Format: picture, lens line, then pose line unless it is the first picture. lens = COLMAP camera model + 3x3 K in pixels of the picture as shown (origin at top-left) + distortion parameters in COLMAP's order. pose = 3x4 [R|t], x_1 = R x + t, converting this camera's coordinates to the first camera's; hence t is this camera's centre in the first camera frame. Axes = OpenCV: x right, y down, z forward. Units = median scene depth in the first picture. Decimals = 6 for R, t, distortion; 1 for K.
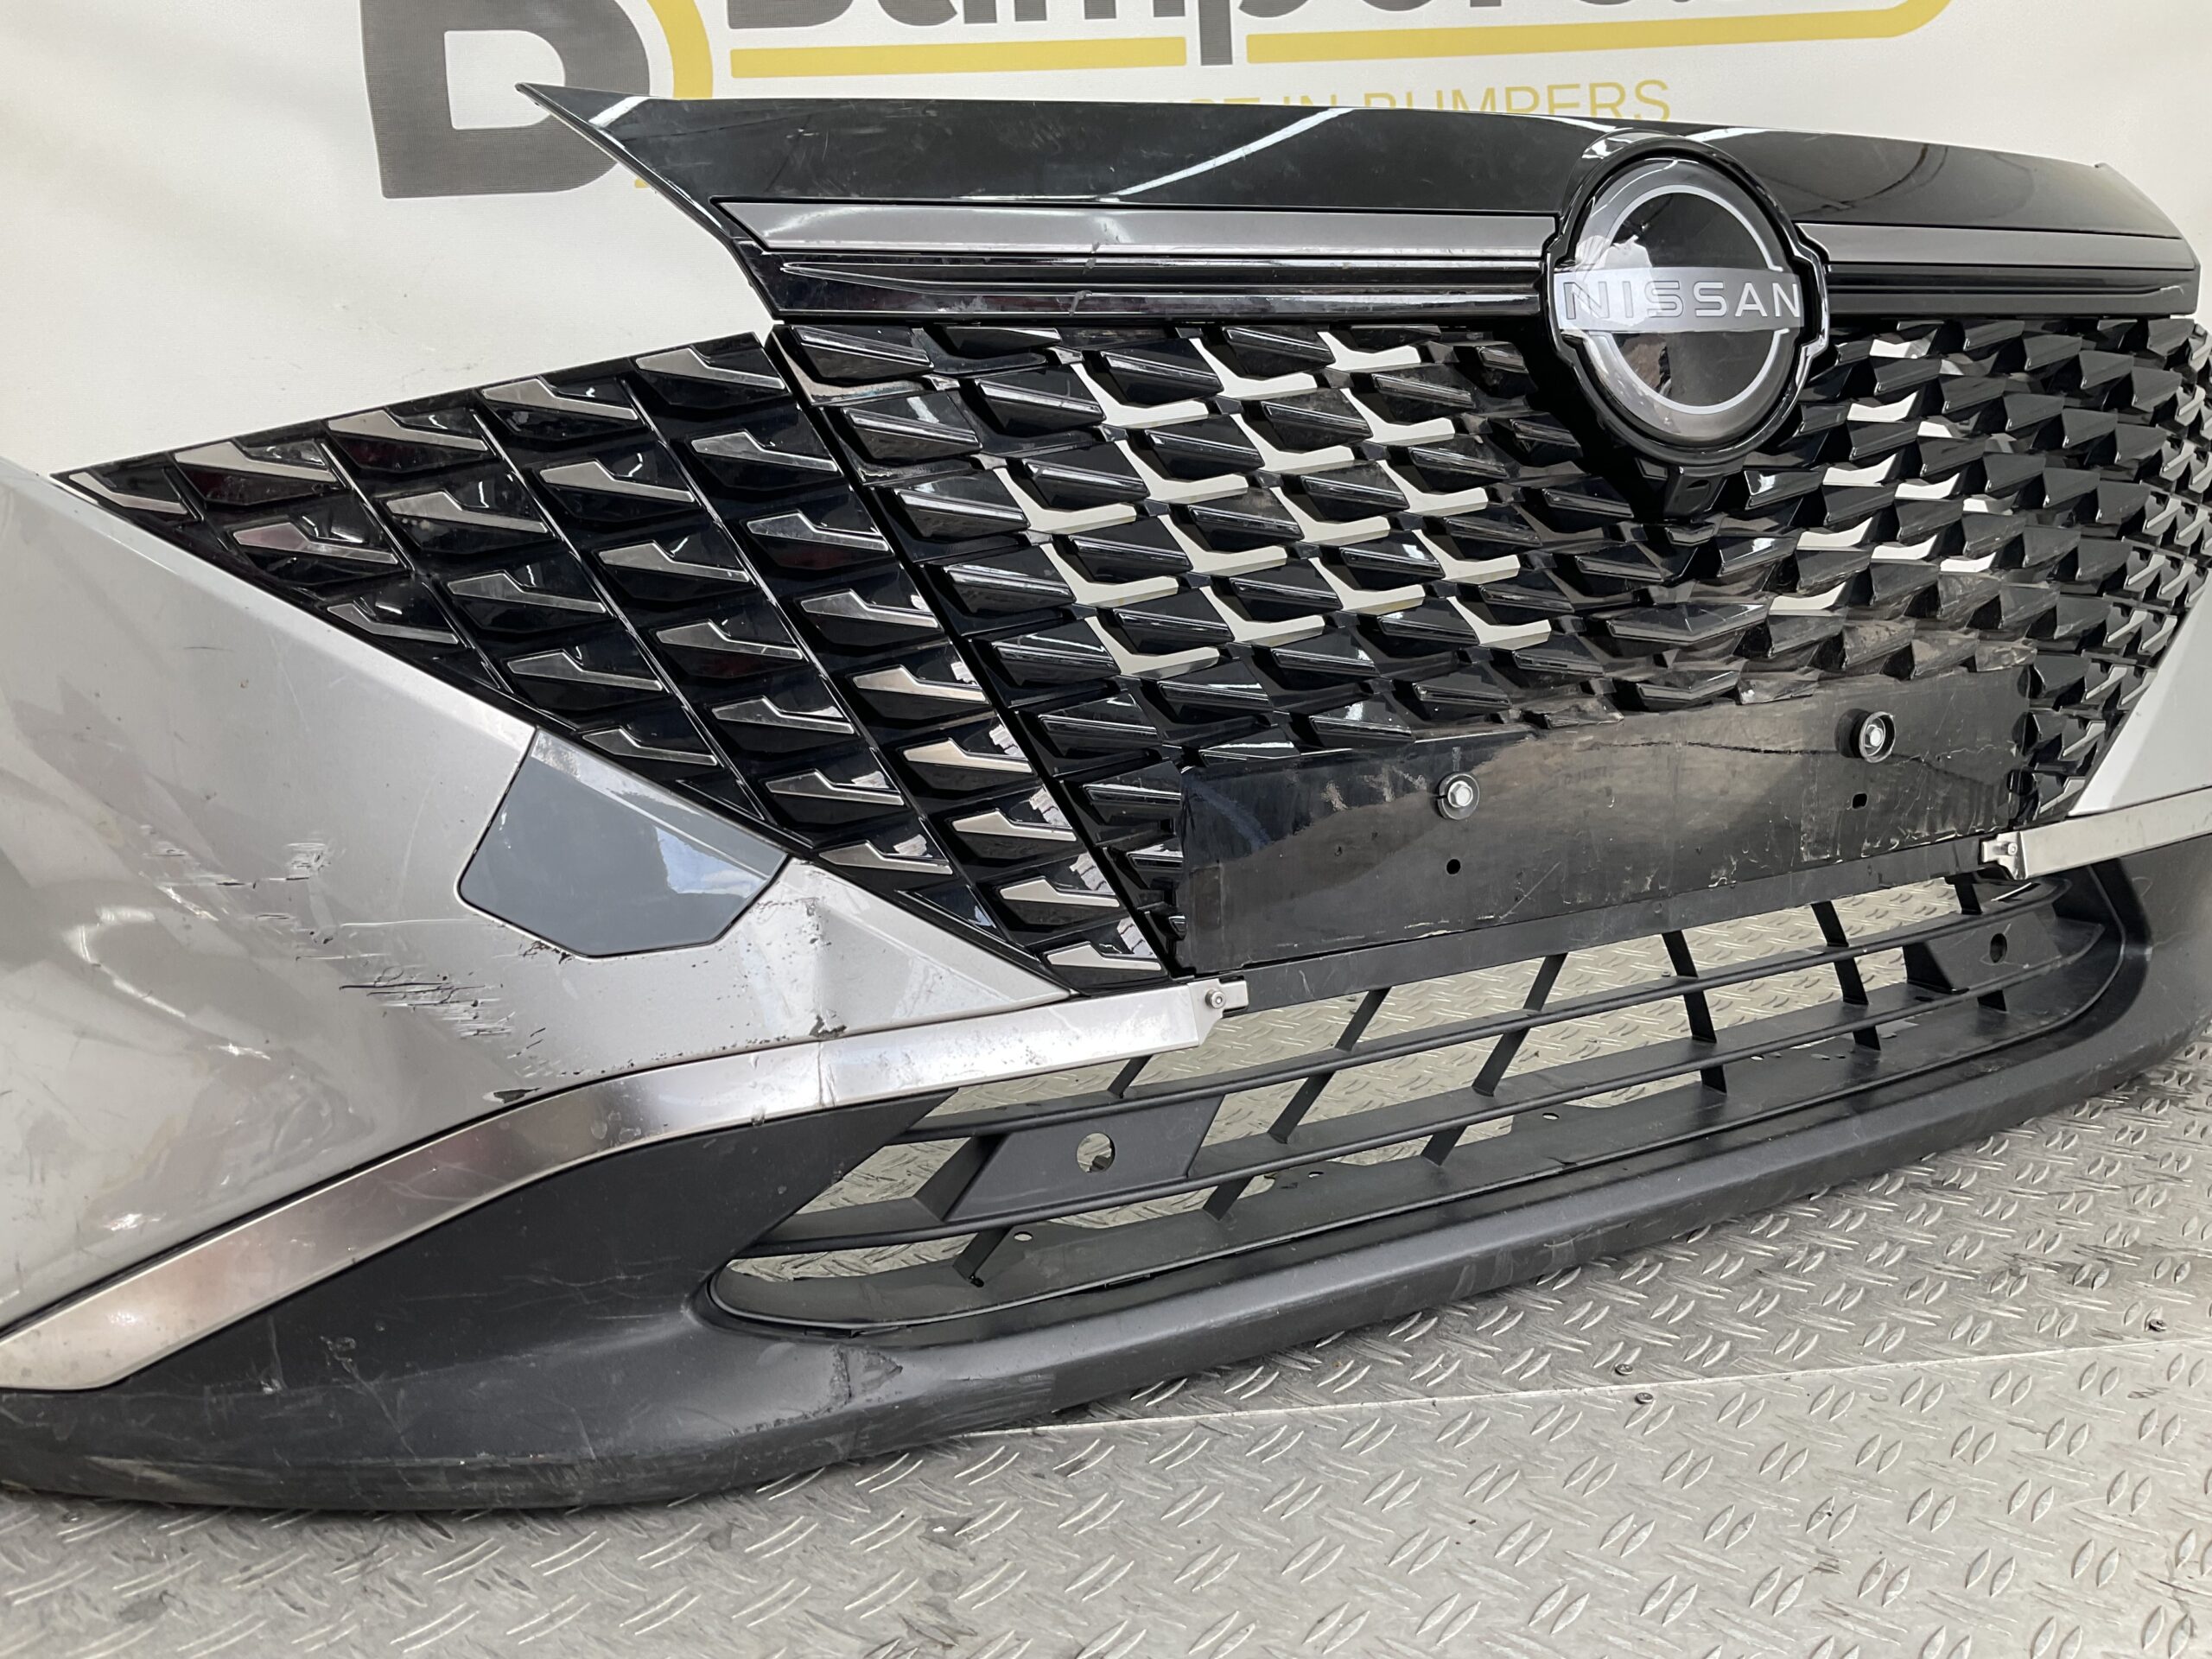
lens RADIAL K [[1831.4, 0, 1101.3], [0, 1831.4, 824.1], [0, 0, 1]] dist [0.060079, -0.113146]
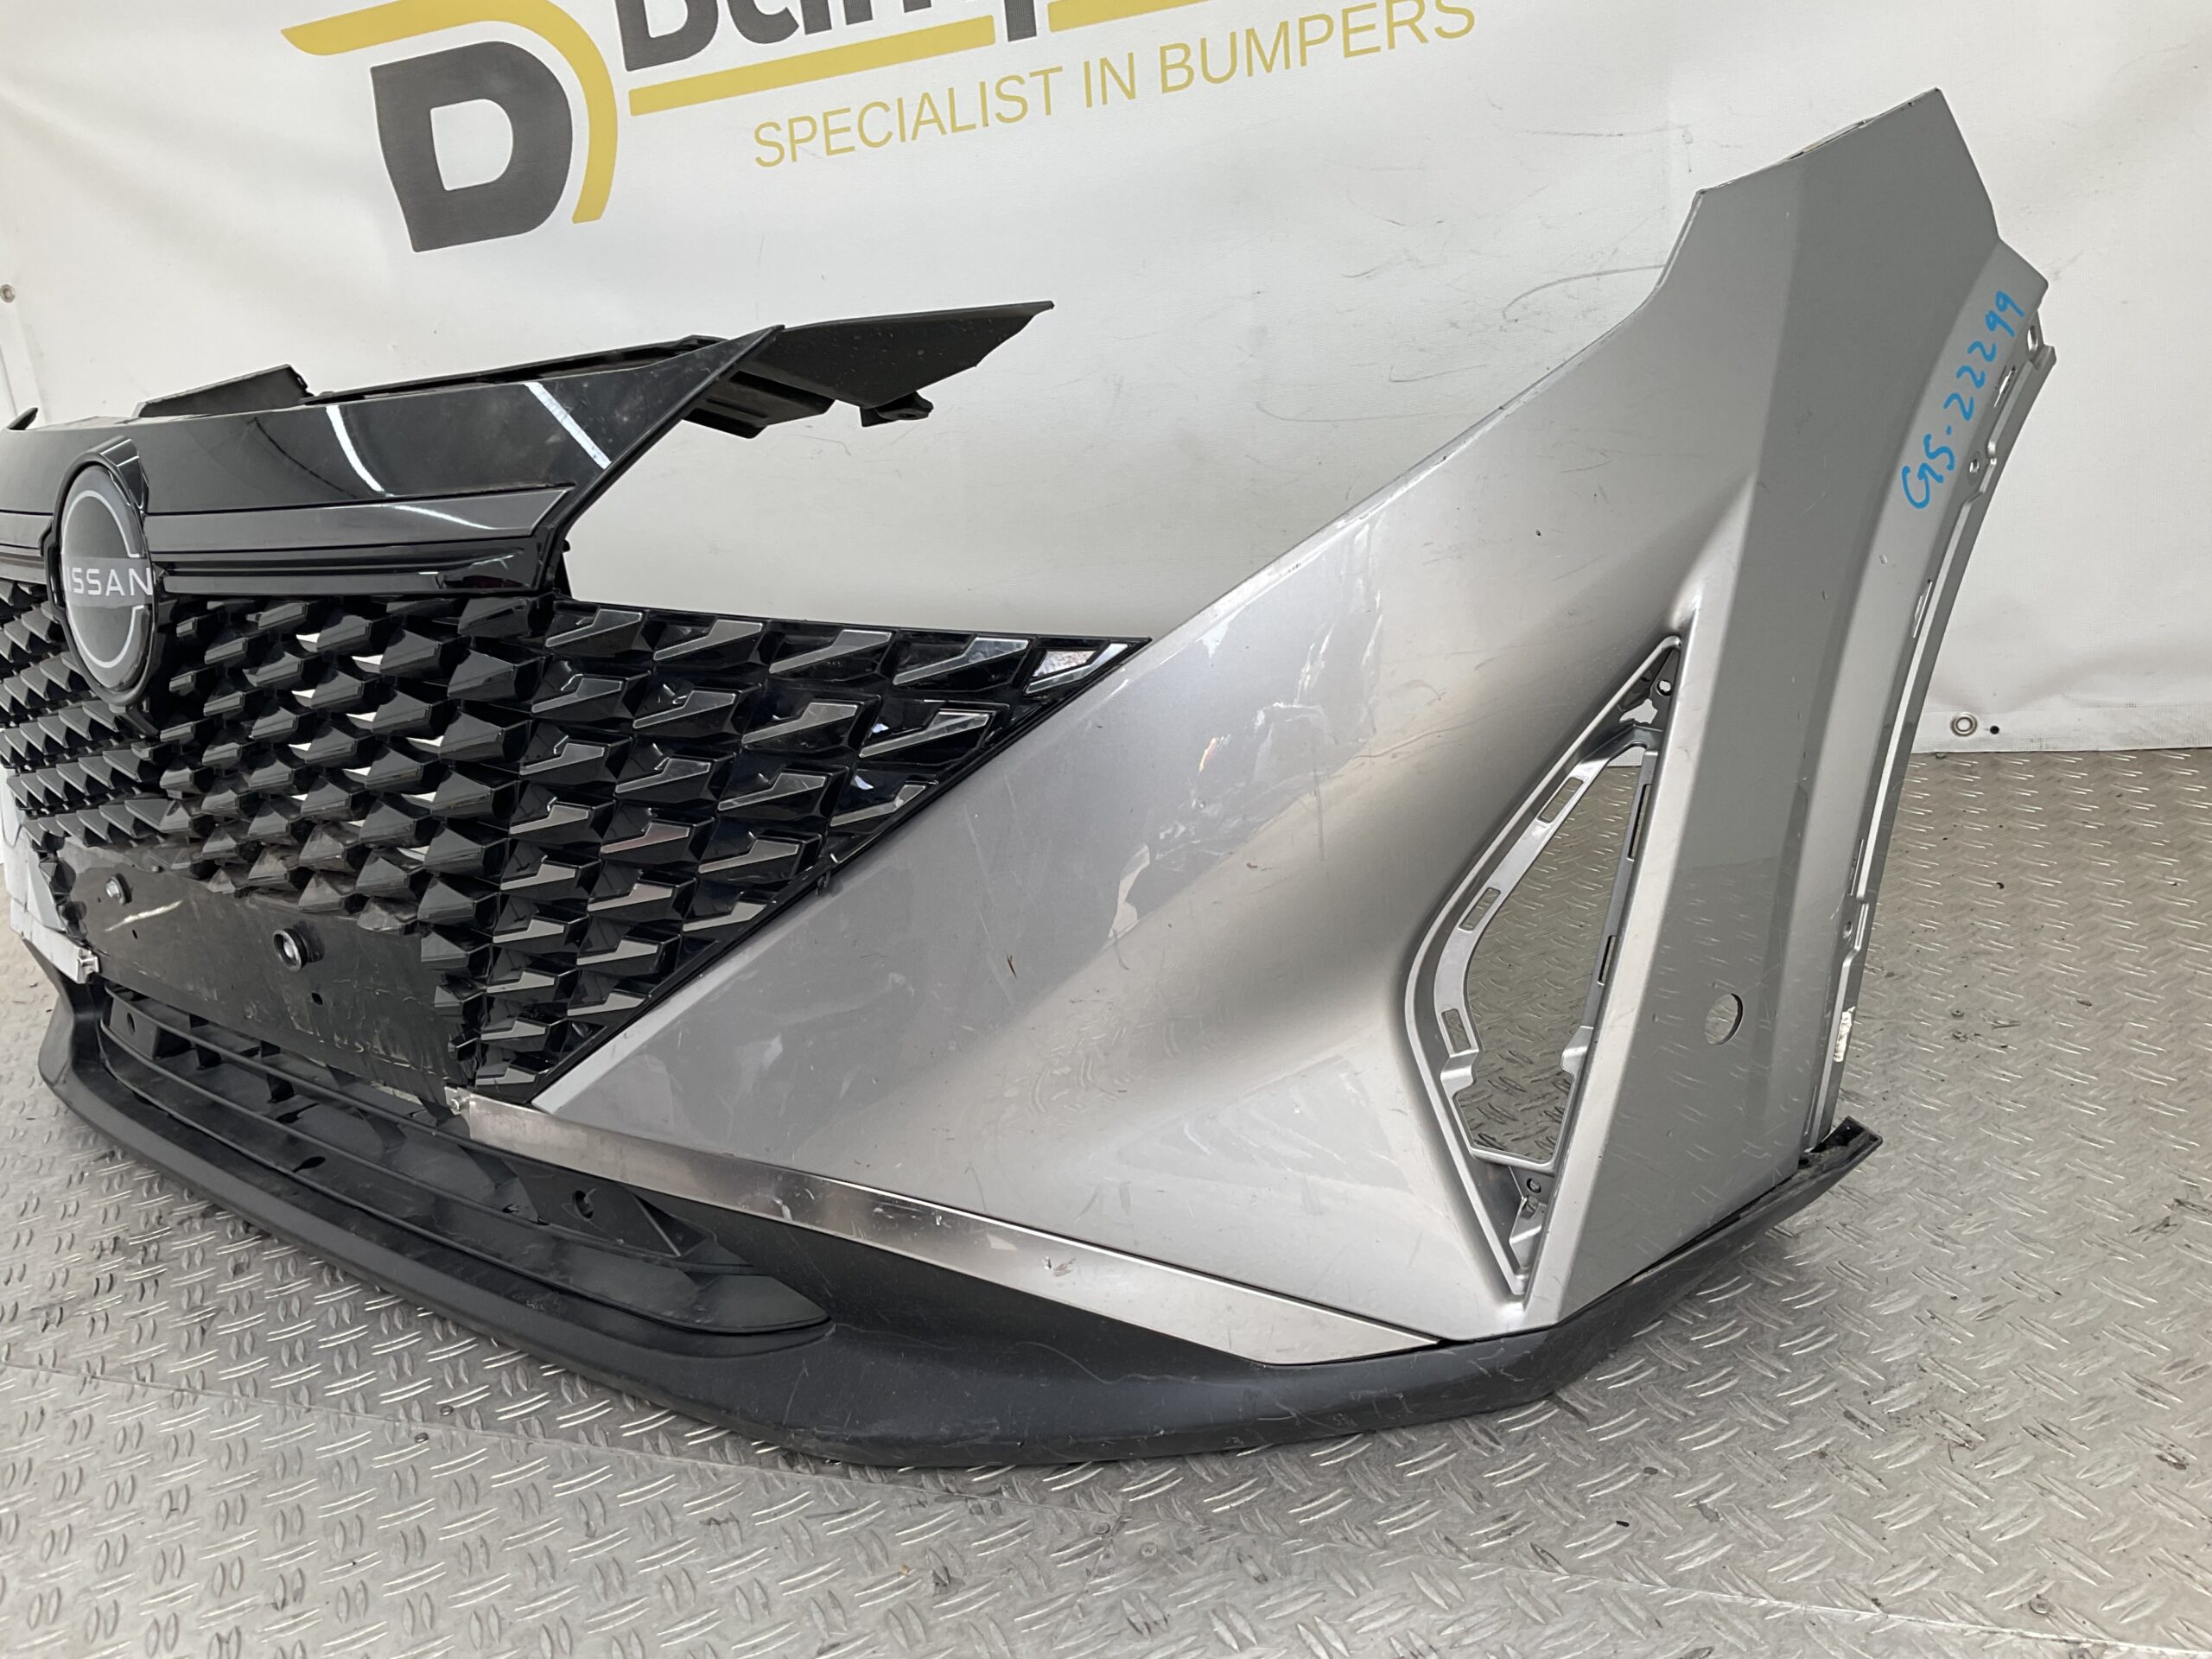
lens RADIAL K [[1831.4, 0, 1101.5], [0, 1831.4, 824.2], [0, 0, 1]] dist [0.060079, -0.113146]
pose [[0.896135, 0.048016, -0.441176, 1.281233], [0.016431, 0.989858, 0.141107, -0.284506], [0.443477, -0.133699, 0.886257, 0.140964]]
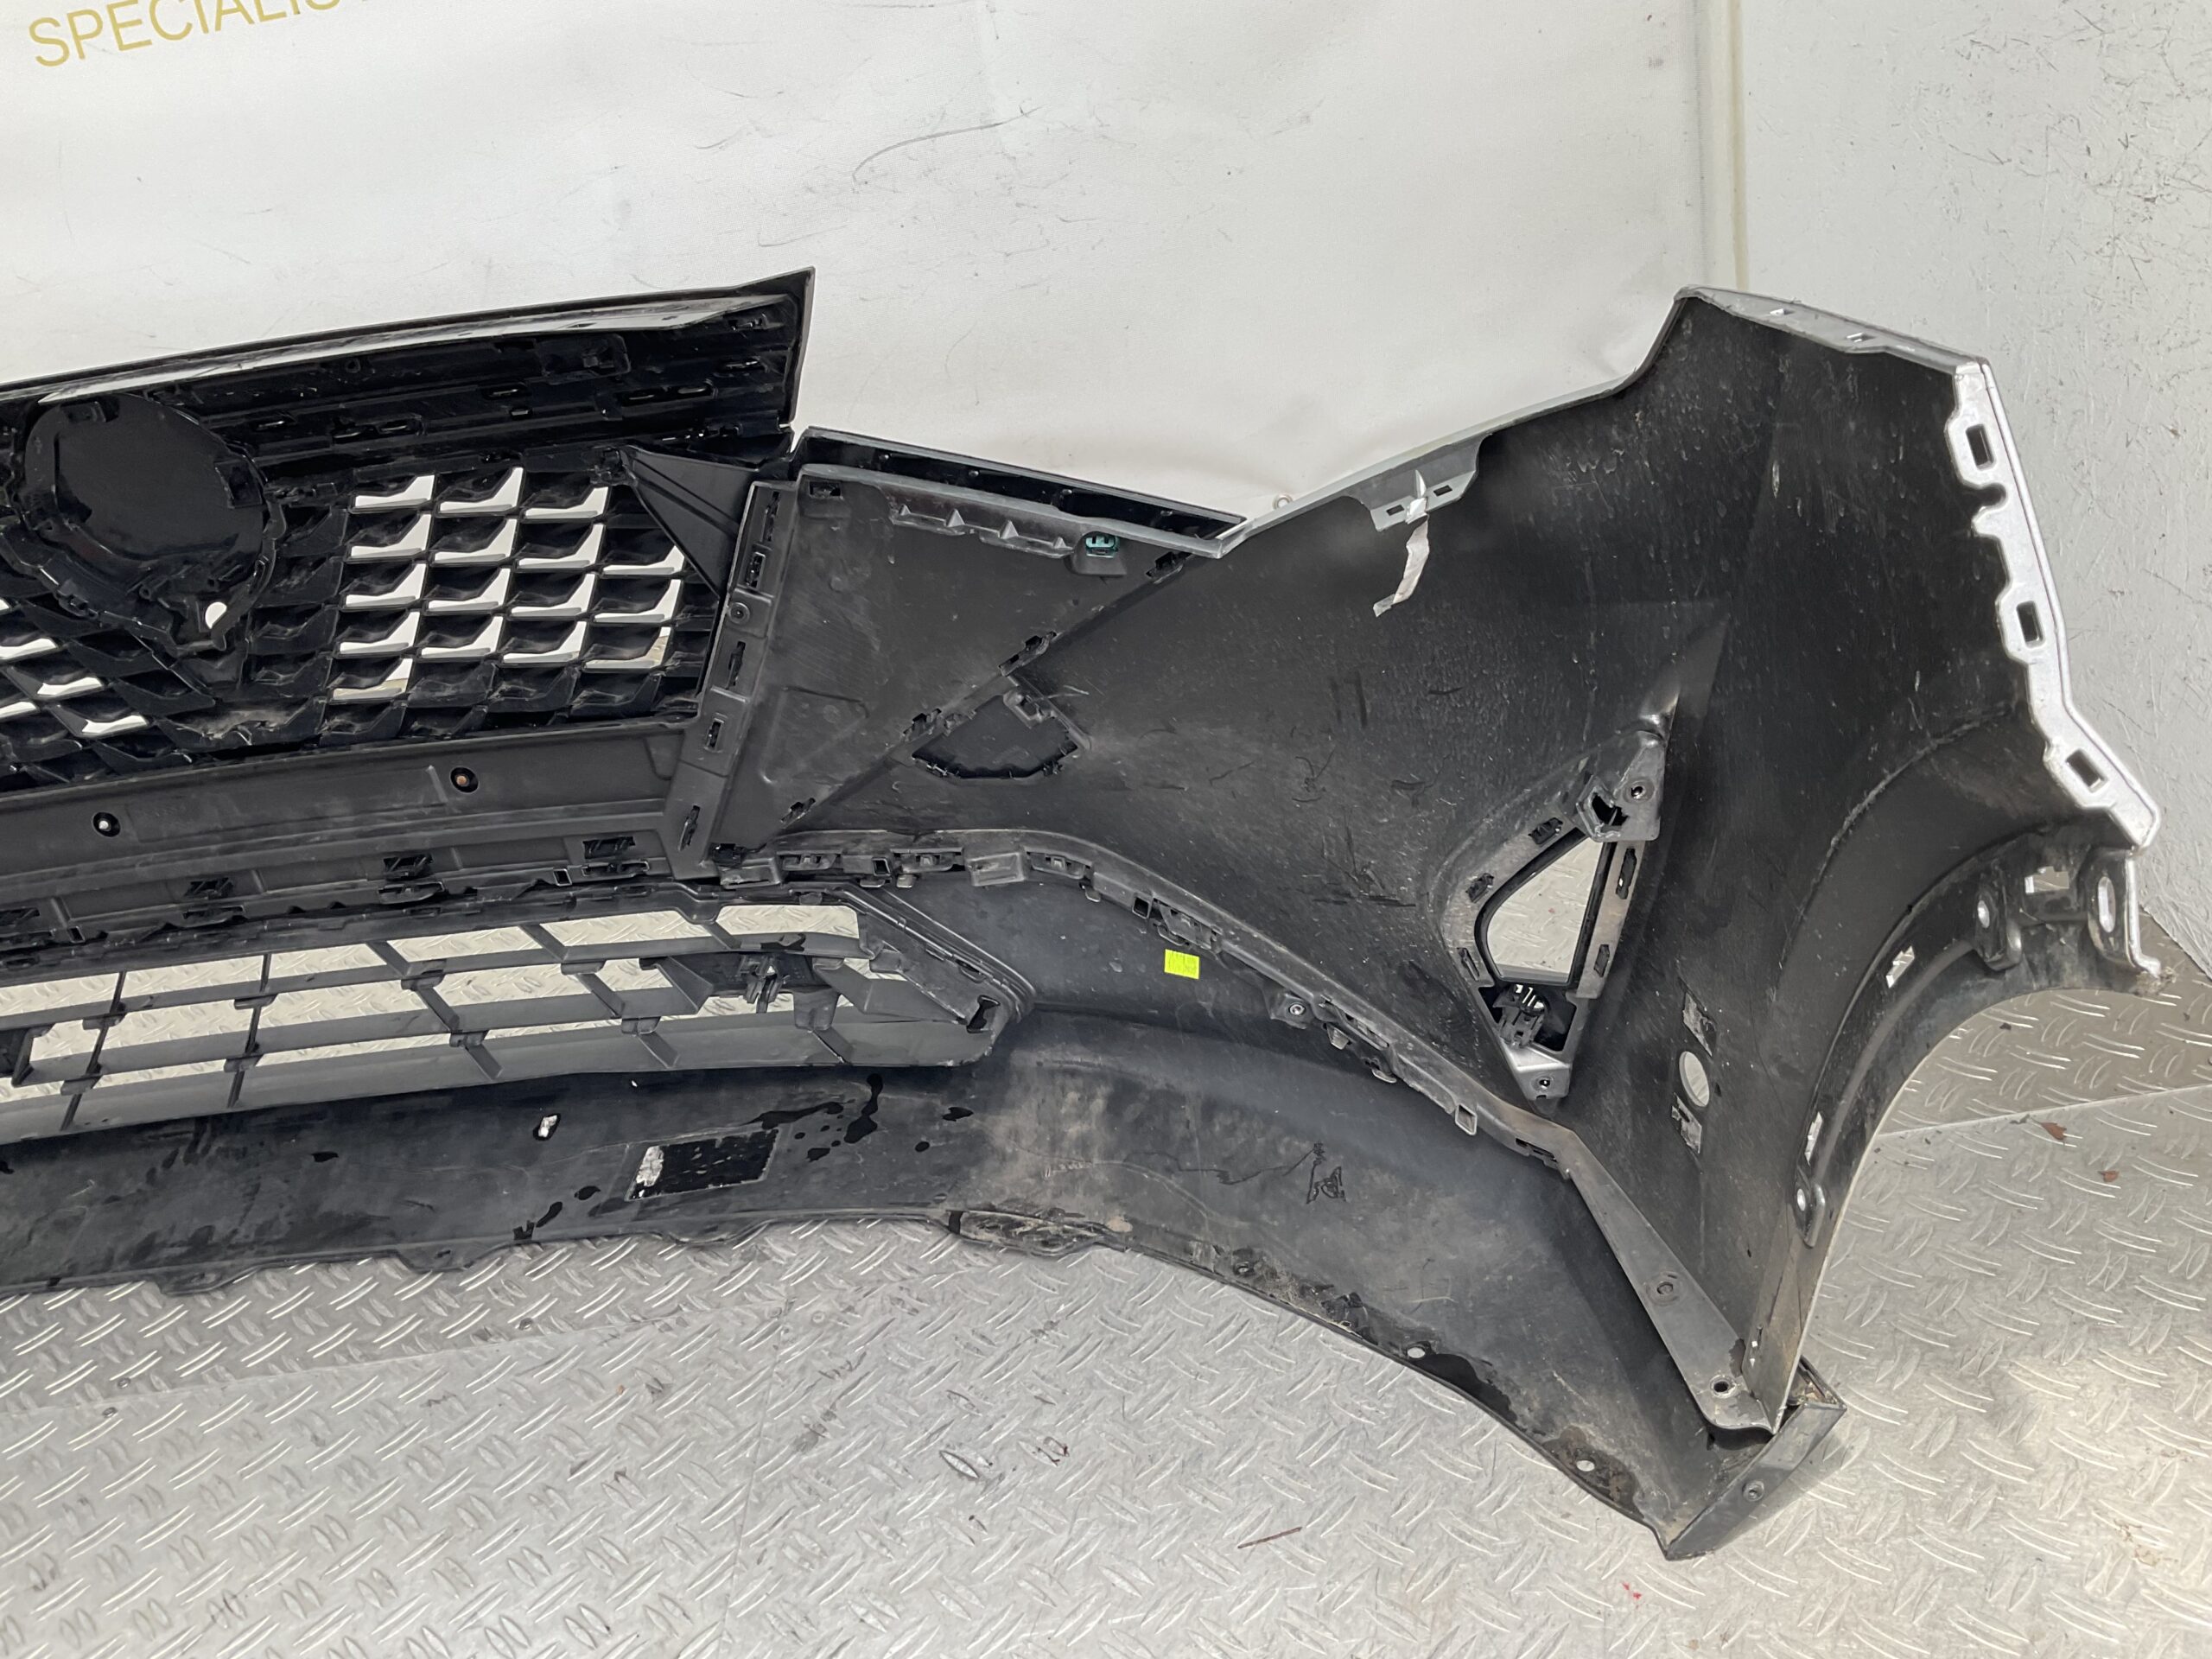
lens RADIAL K [[1831.4, 0, 1103.9], [0, 1831.4, 832.1], [0, 0, 1]] dist [0.060079, -0.113146]
pose [[0.989300, -0.084686, -0.118800, 1.244390], [0.116025, 0.950352, 0.288738, -0.412443], [0.088450, -0.299432, 0.950009, -0.101463]]
